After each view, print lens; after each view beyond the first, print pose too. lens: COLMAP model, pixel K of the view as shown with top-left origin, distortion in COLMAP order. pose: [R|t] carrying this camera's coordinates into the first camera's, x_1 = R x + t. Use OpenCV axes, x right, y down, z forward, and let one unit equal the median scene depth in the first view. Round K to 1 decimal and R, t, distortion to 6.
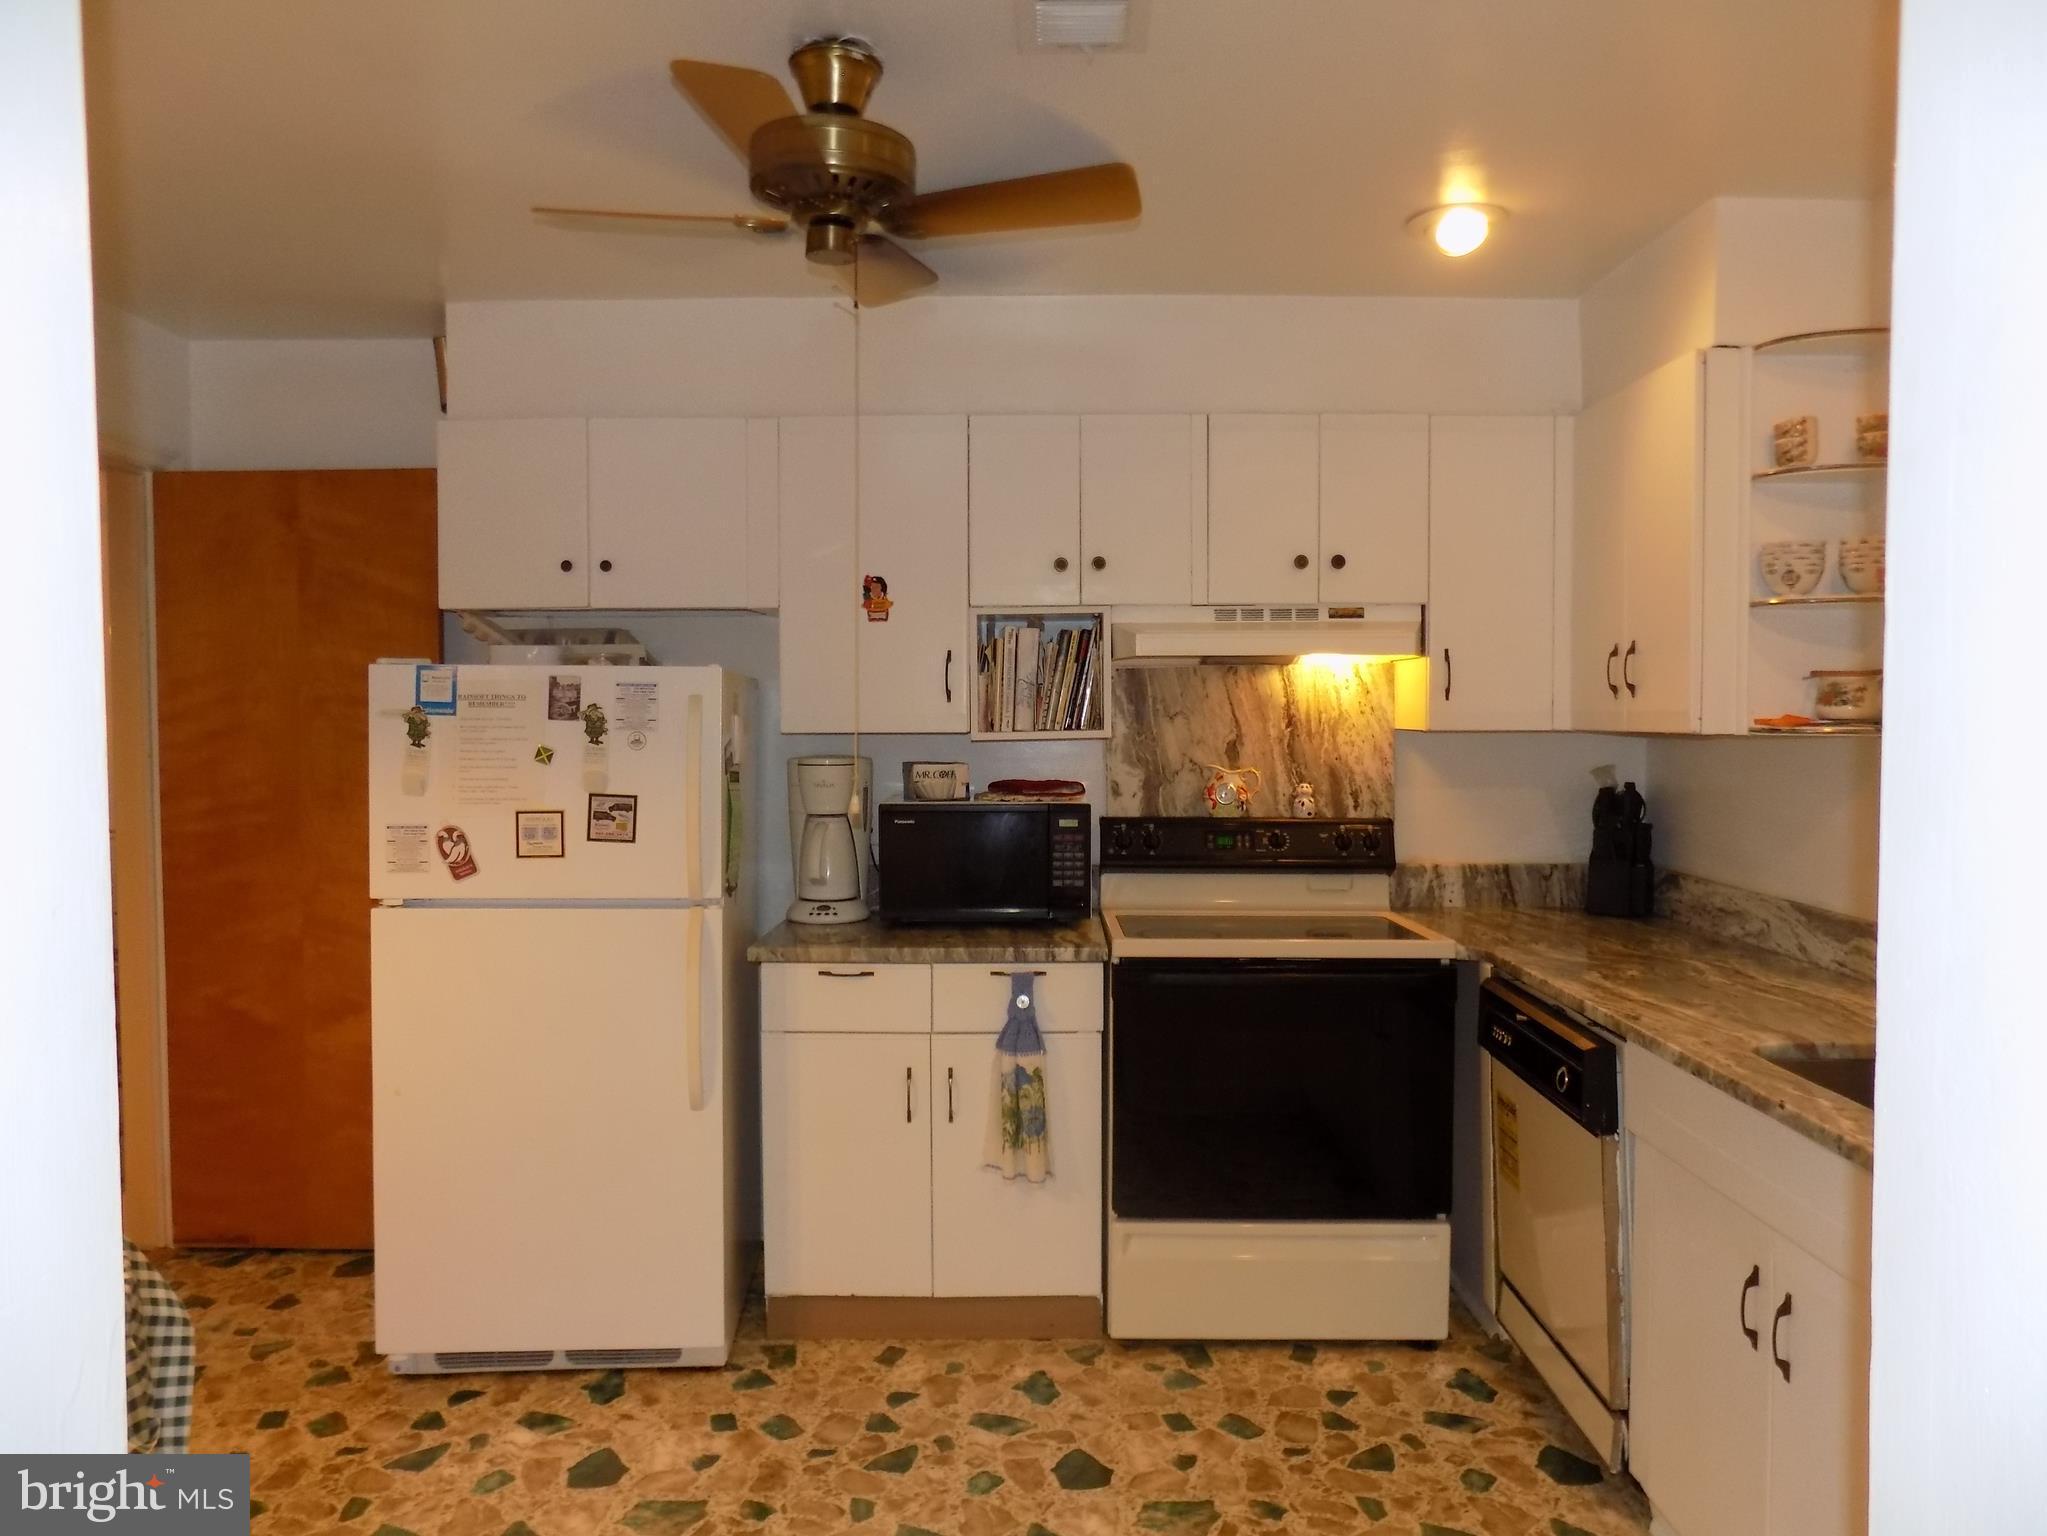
lens RADIAL K [[1395.6, 0, 1038.9], [0, 1395.6, 759.2], [0, 0, 1]] dist [-0.055547, 0.067541]
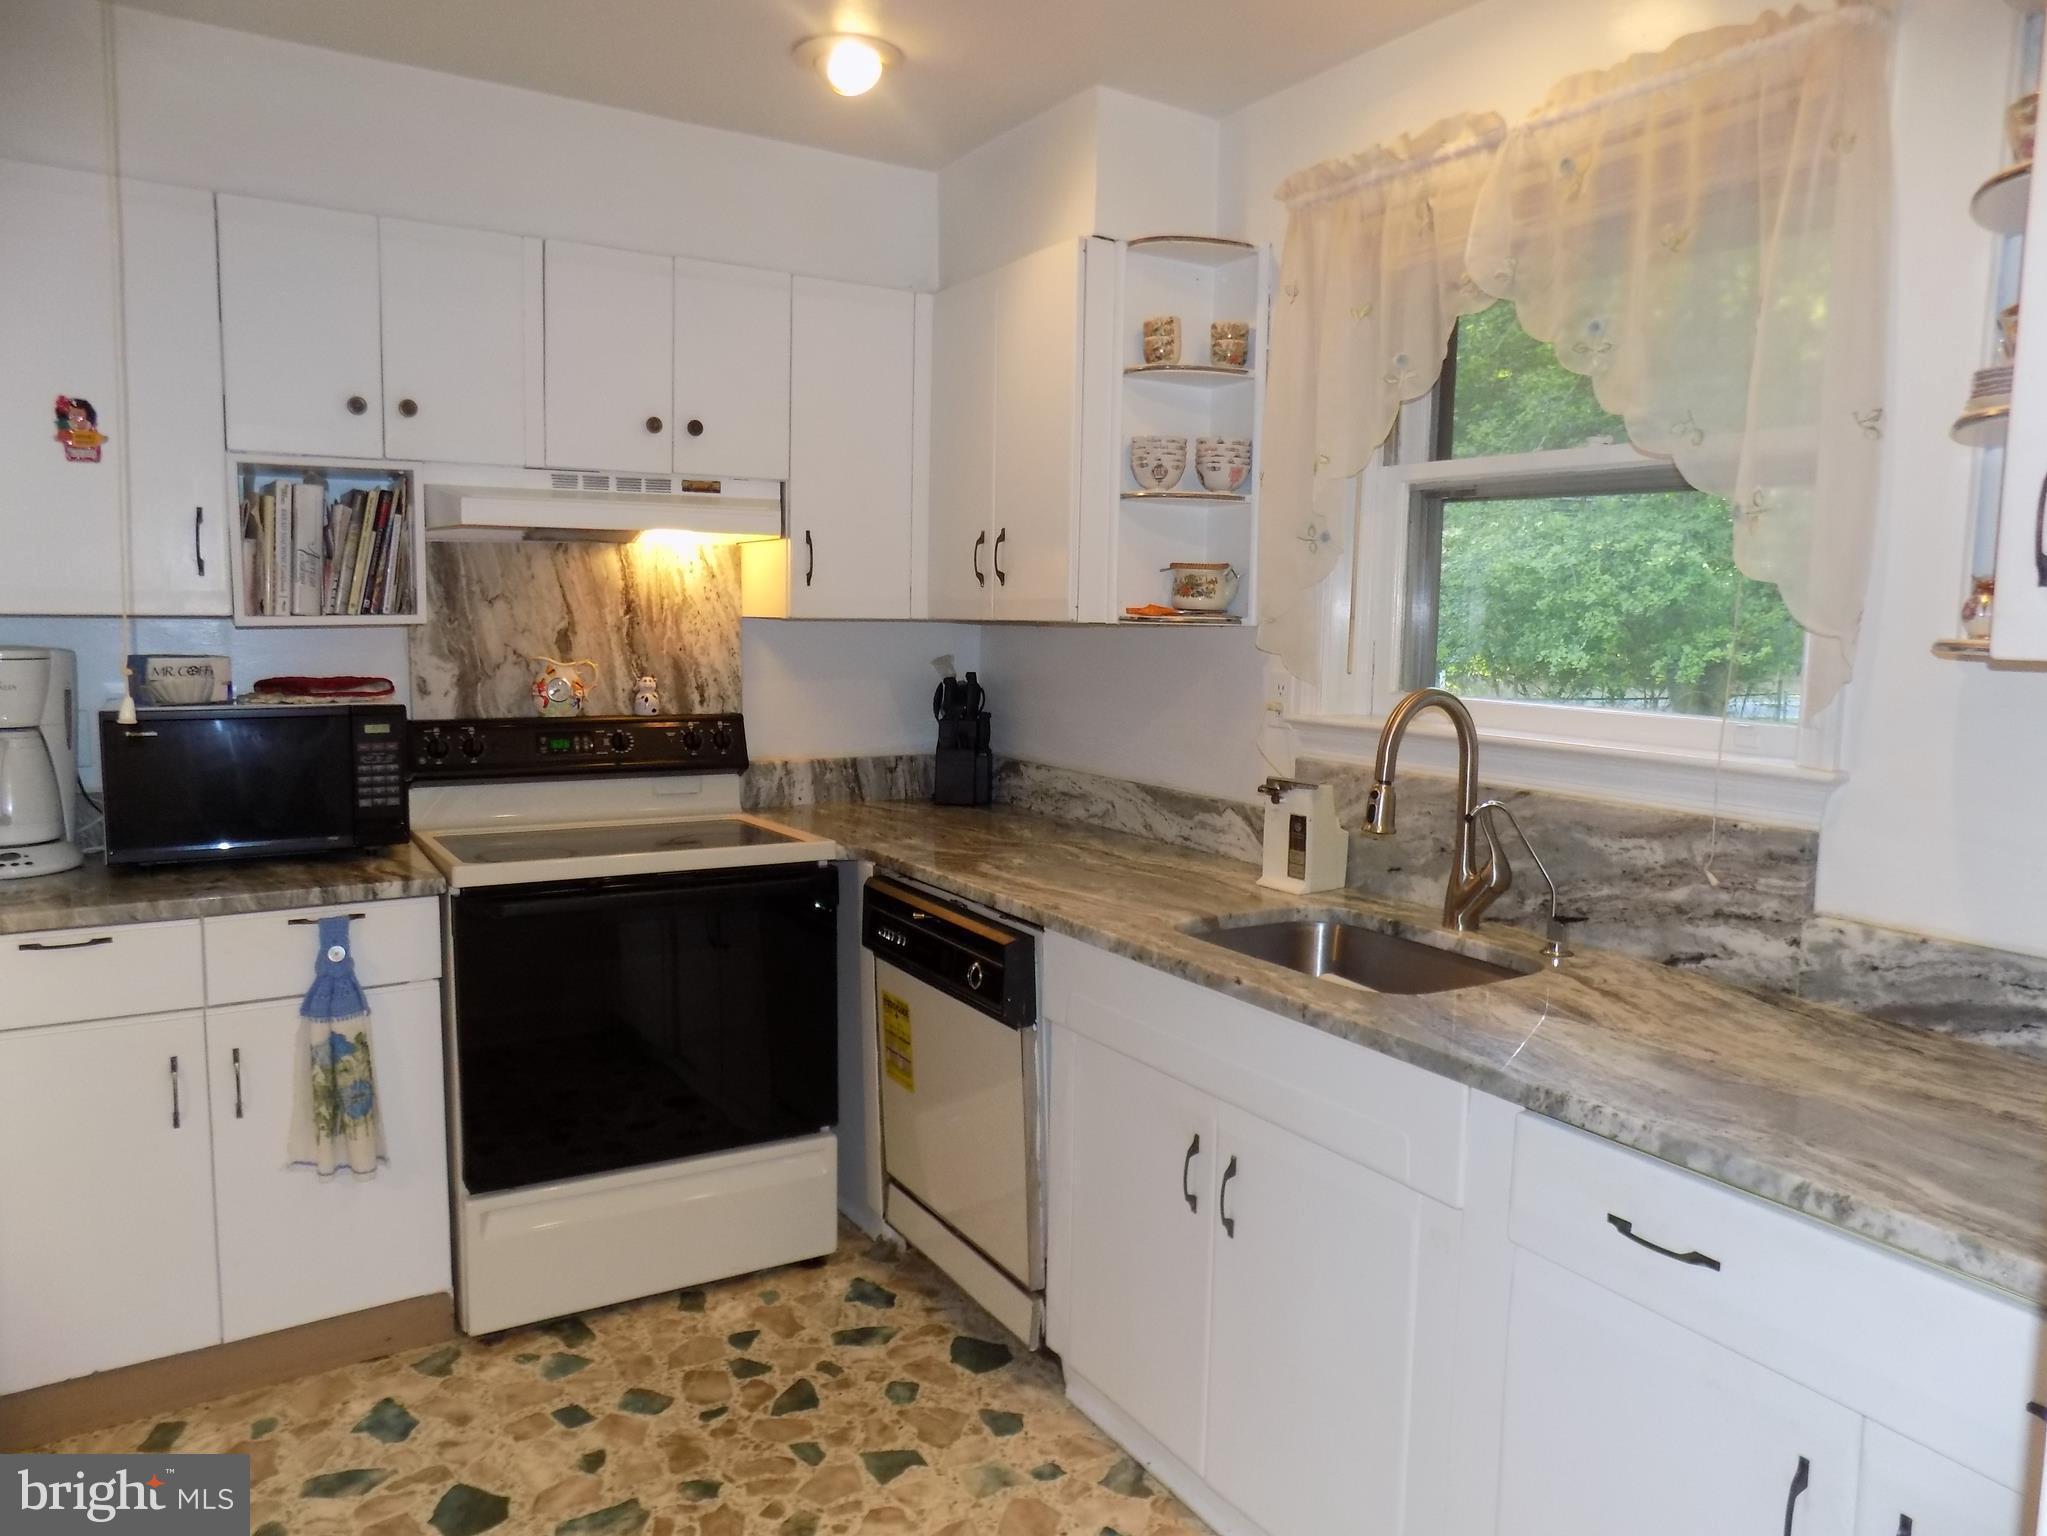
lens RADIAL K [[1395.6, 0, 1022.7], [0, 1395.6, 753.7], [0, 0, 1]] dist [-0.055547, 0.067541]
pose [[0.855305, -0.039211, 0.516638, -0.080159], [0.002758, 0.997463, 0.071137, 0.004276], [-0.518117, -0.059419, 0.853244, 0.127309]]
